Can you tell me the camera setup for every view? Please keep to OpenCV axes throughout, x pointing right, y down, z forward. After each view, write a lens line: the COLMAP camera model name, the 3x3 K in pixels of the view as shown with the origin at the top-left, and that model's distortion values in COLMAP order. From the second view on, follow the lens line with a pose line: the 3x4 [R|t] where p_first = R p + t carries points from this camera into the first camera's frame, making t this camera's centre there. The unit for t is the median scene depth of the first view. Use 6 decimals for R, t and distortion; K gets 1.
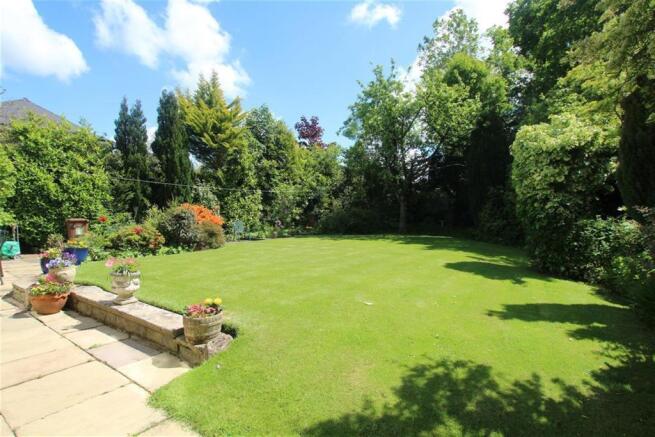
lens RADIAL K [[308.4, 0, 327.2], [0, 308.4, 220.3], [0, 0, 1]] dist [-0.028933, 0.000546]
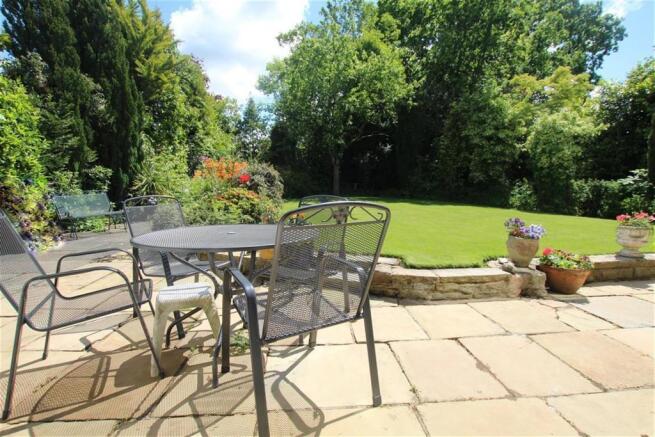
lens RADIAL K [[308.4, 0, 327.2], [0, 308.4, 220.3], [0, 0, 1]] dist [-0.028933, 0.000546]
pose [[0.794087, -0.079144, 0.602629, -0.610430], [0.011388, 0.993249, 0.115438, 0.005169], [-0.607697, -0.084805, 0.789628, 0.245032]]
